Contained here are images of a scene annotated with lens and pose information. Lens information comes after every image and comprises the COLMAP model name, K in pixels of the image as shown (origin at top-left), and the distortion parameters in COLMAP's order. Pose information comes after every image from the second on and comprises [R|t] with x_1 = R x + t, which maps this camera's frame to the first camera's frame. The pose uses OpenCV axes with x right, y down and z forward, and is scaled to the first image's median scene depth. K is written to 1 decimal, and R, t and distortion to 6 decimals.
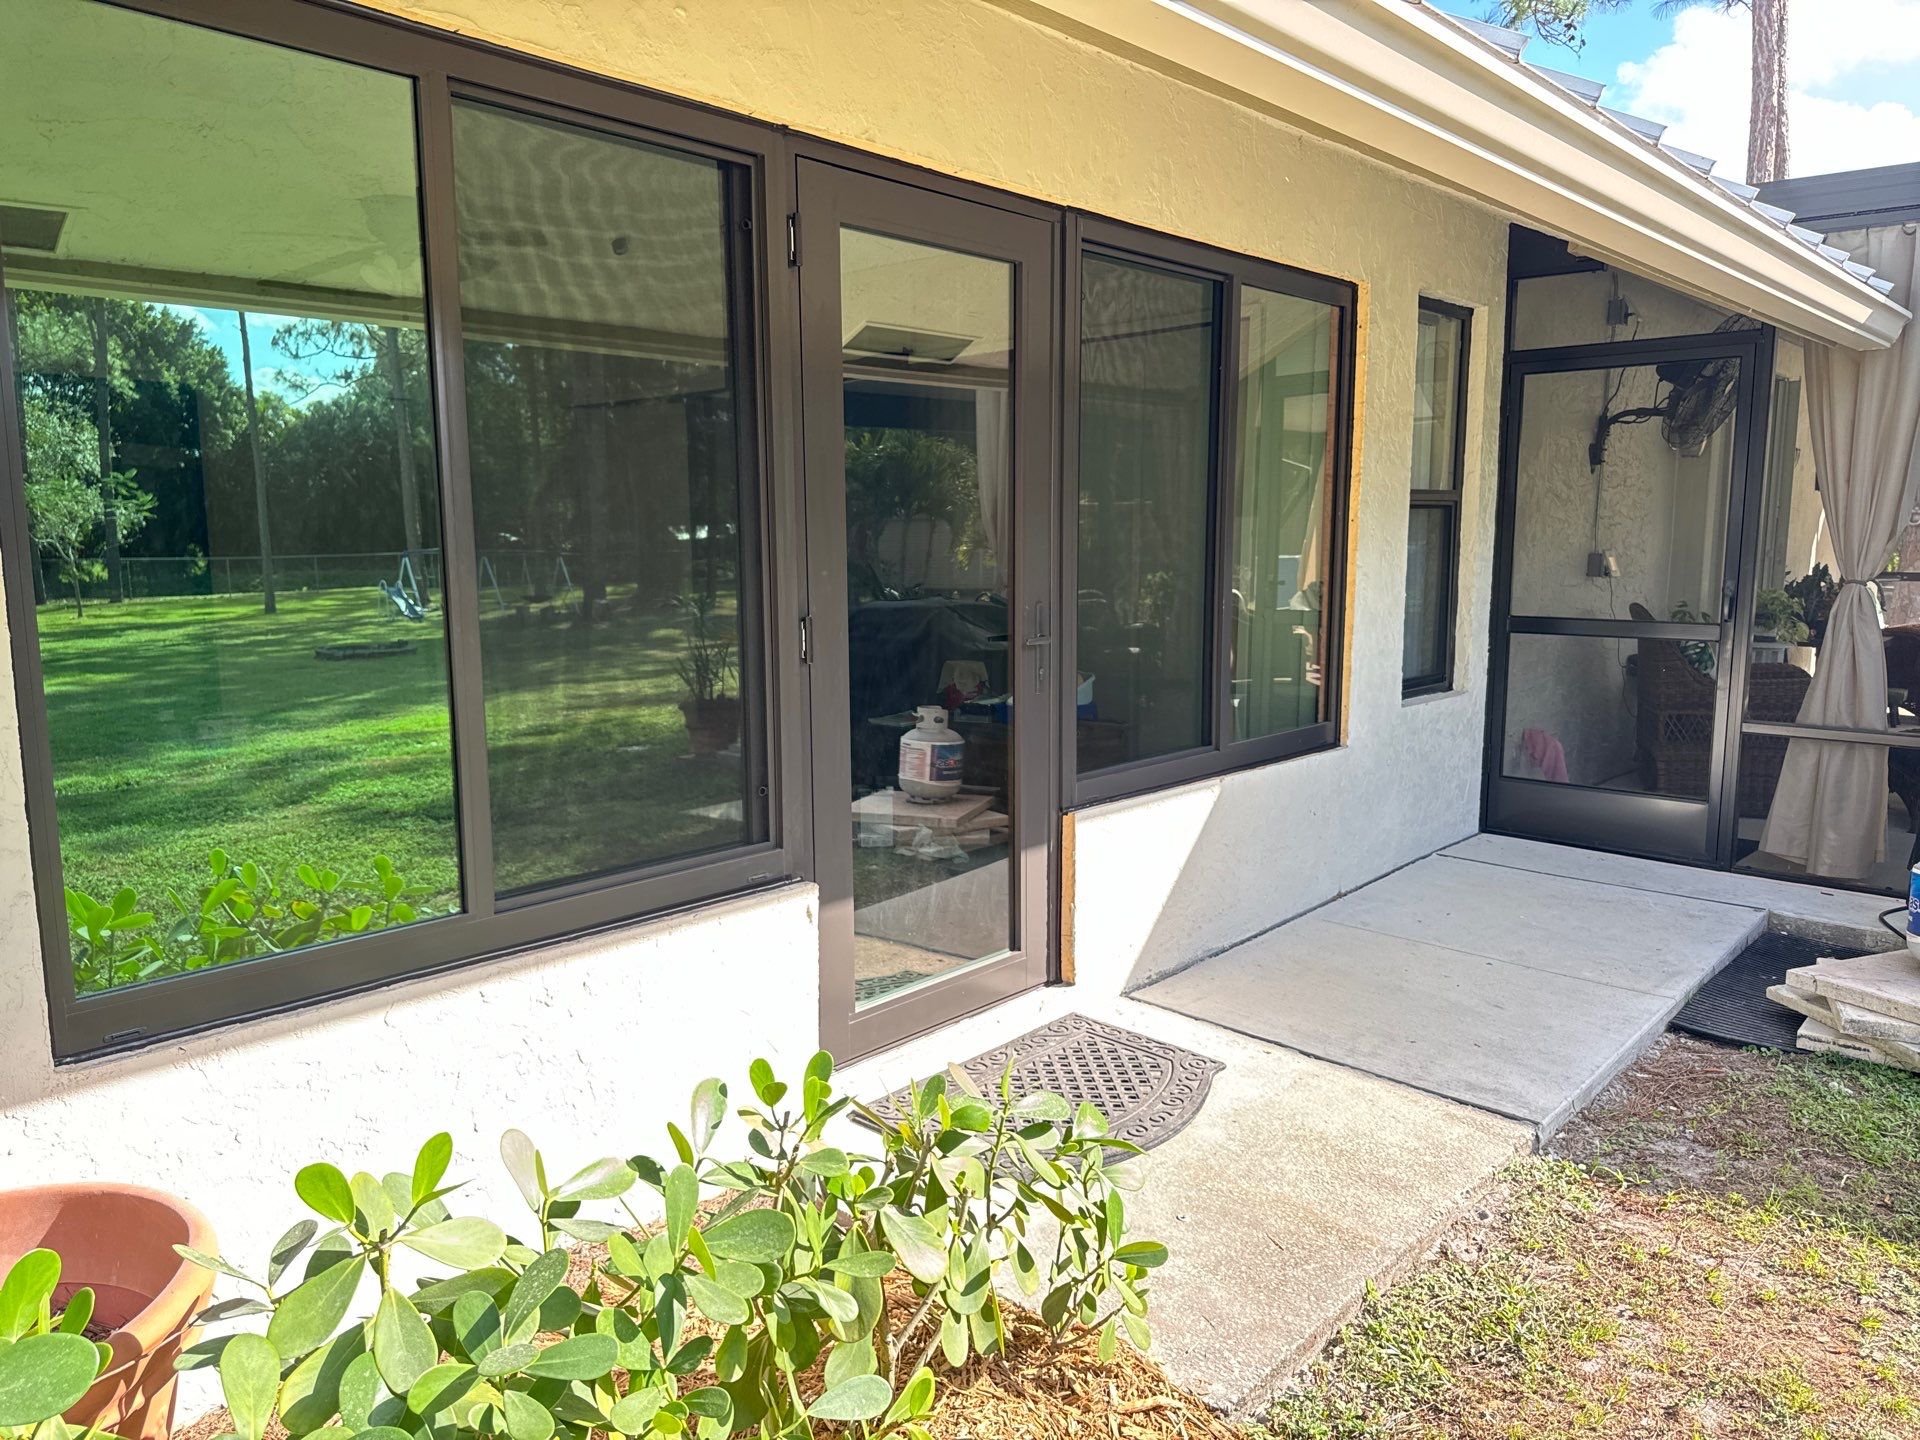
lens RADIAL K [[1283.7, 0, 960.0], [0, 1283.7, 720.0], [0, 0, 1]] dist [0.001464, 0.000798]
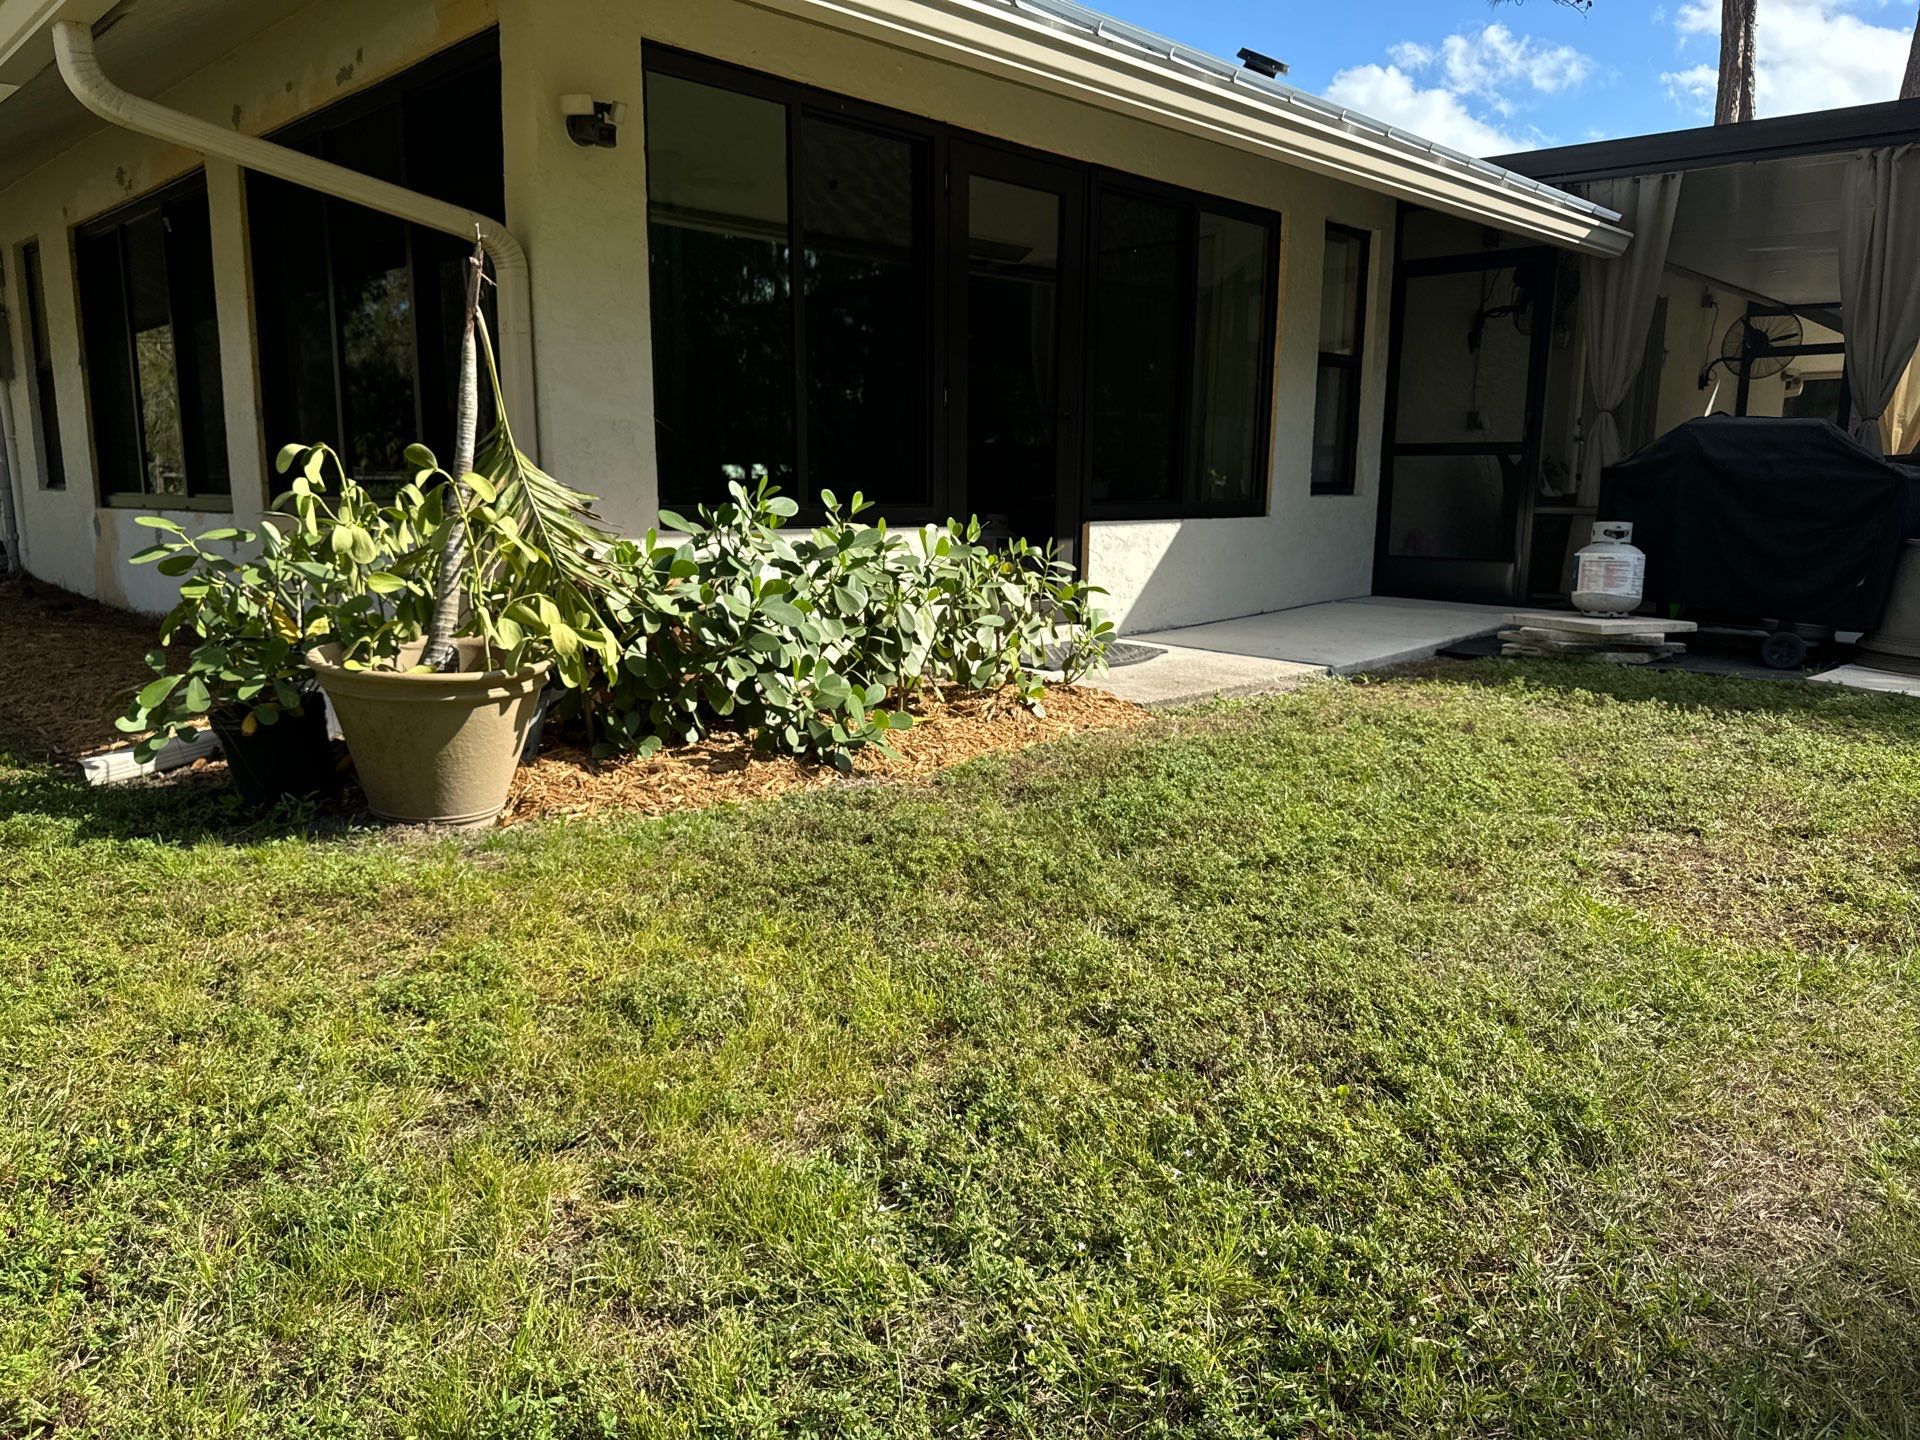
lens RADIAL K [[1387.4, 0, 1018.4], [0, 1387.4, 751.9], [0, 0, 1]] dist [0.069653, -0.101514]
pose [[0.999882, 0.007358, 0.013477, -0.026201], [-0.007782, 0.999468, 0.031673, 0.245990], [-0.013237, -0.031774, 0.999407, -0.669718]]
